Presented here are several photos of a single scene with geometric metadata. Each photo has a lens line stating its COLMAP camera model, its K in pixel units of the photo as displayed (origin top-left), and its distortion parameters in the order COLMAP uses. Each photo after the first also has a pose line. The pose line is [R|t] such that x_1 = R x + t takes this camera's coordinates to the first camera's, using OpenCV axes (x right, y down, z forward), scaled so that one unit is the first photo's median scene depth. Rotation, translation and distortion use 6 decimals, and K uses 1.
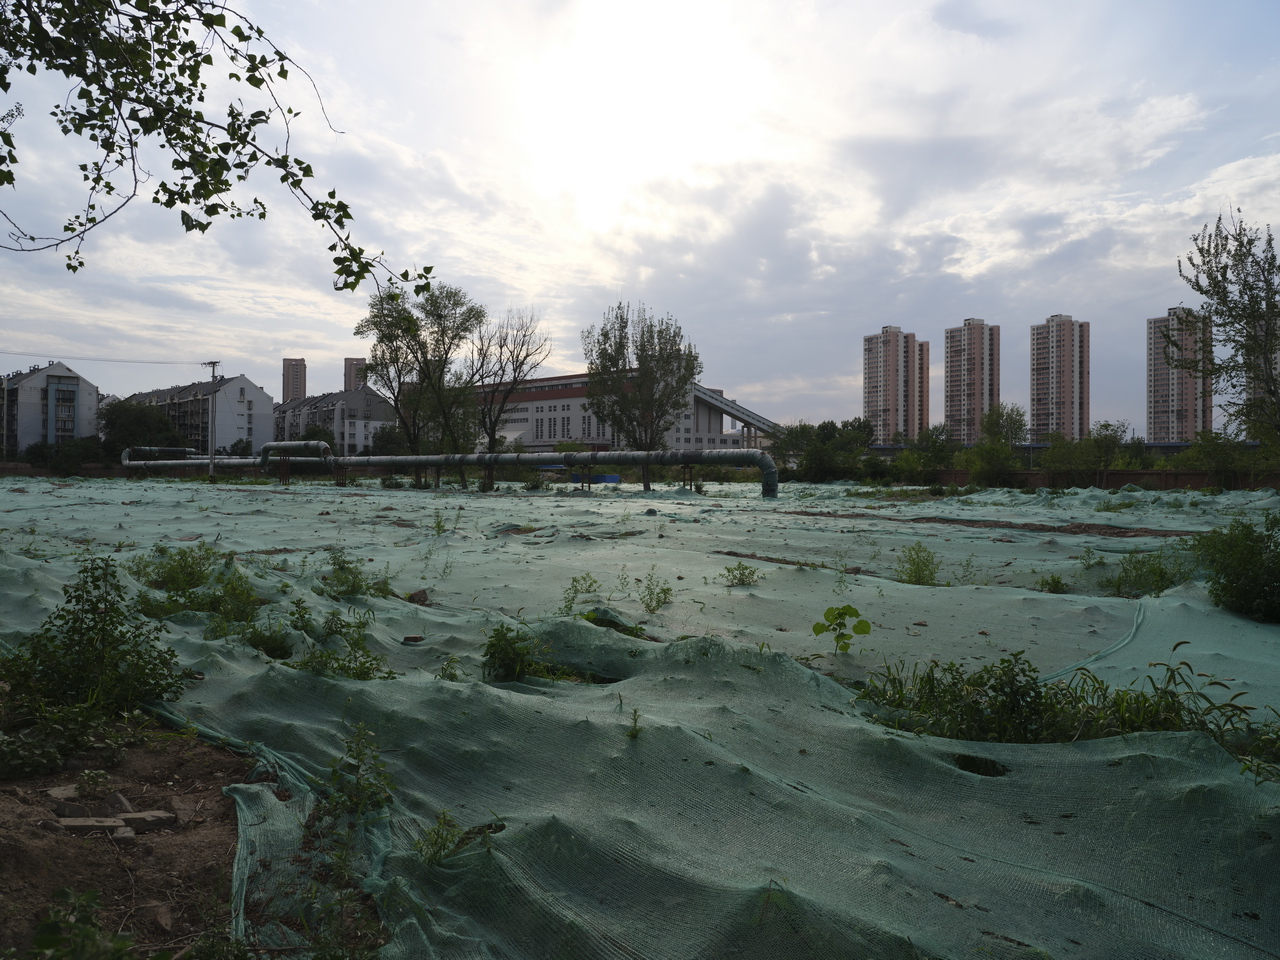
lens RADIAL K [[951.8, 0, 640.0], [0, 951.8, 480.0], [0, 0, 1]] dist [-0.006403, 0.003035]
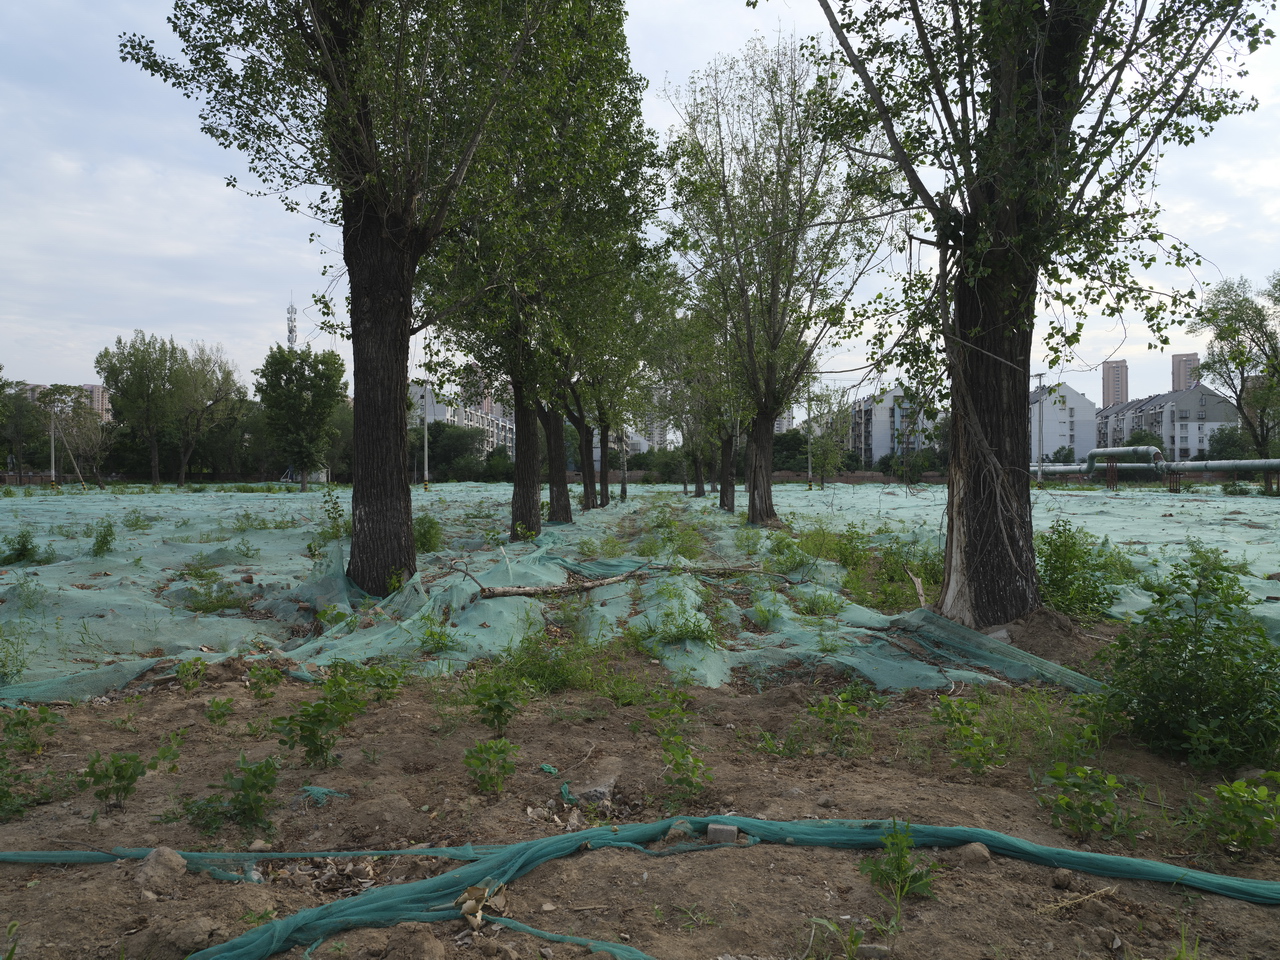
lens RADIAL K [[959.5, 0, 644.1], [0, 959.5, 456.0], [0, 0, 1]] dist [-0.005973, -0.002170]
pose [[0.692431, -0.022042, -0.721147, 0.006479], [-0.001822, 0.999477, -0.032299, 0.001028], [0.721481, 0.023678, 0.692029, -0.030765]]
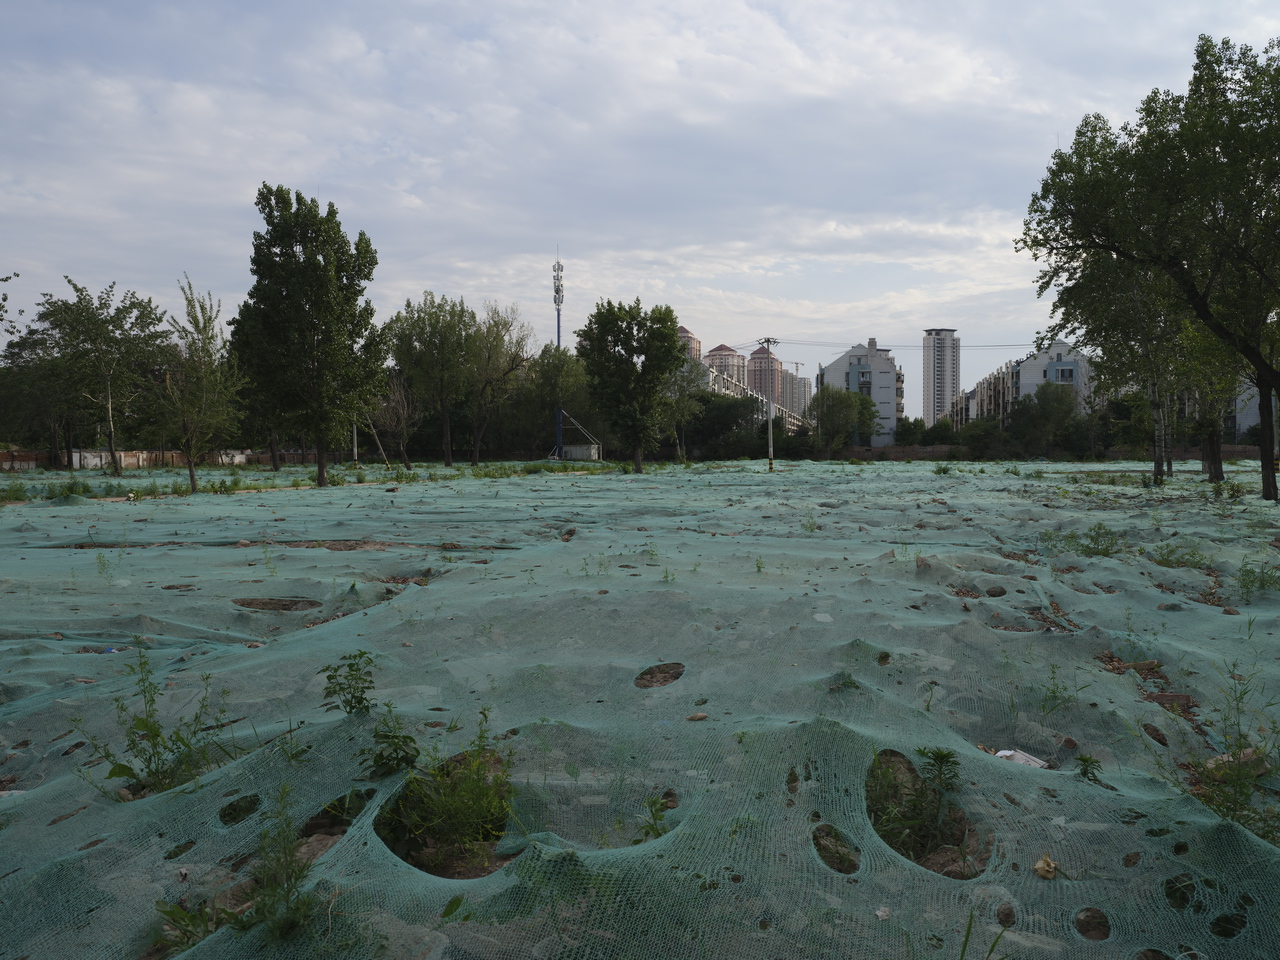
lens RADIAL K [[1042.6, 0, 637.2], [0, 1042.6, 473.4], [0, 0, 1]] dist [-0.002422, -0.005901]
pose [[0.541219, 0.008837, -0.840835, -0.122309], [-0.000292, 0.999947, 0.010322, -0.000863], [0.840881, -0.005340, 0.541193, -0.077596]]
